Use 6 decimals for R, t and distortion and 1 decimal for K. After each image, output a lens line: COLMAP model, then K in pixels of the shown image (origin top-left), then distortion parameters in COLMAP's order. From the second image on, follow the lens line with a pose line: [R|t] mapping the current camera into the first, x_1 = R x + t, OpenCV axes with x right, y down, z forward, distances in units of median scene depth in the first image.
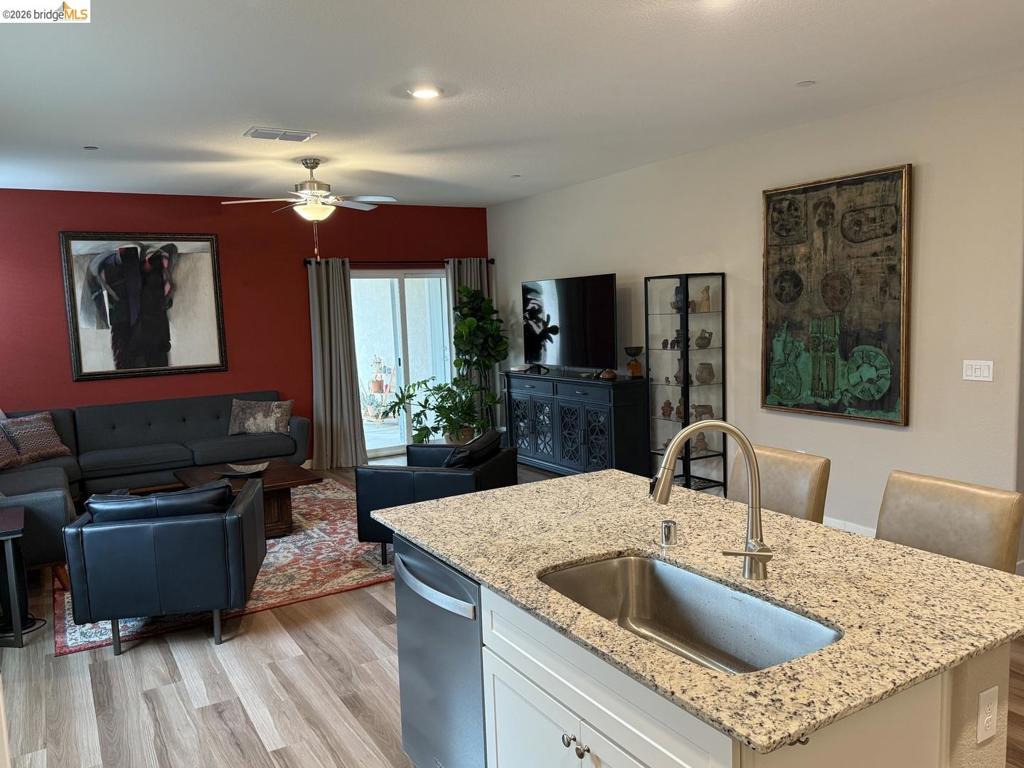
lens RADIAL K [[777.5, 0, 512.0], [0, 777.5, 384.0], [0, 0, 1]] dist [0.015769, -0.008206]
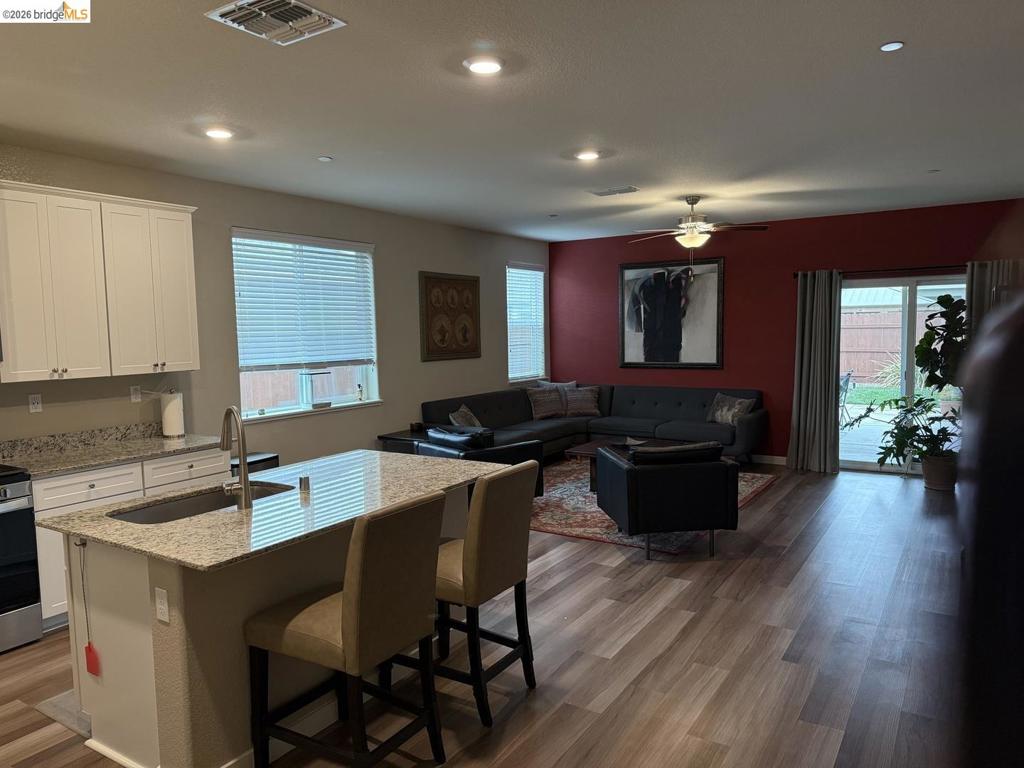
lens RADIAL K [[707.4, 0, 512.0], [0, 707.4, 384.0], [0, 0, 1]] dist [0.083259, -0.000245]
pose [[0.444054, 0.099148, -0.890498, 0.736093], [-0.089184, 0.993814, 0.066178, -0.059652], [0.891551, 0.050032, 0.450149, 0.324296]]
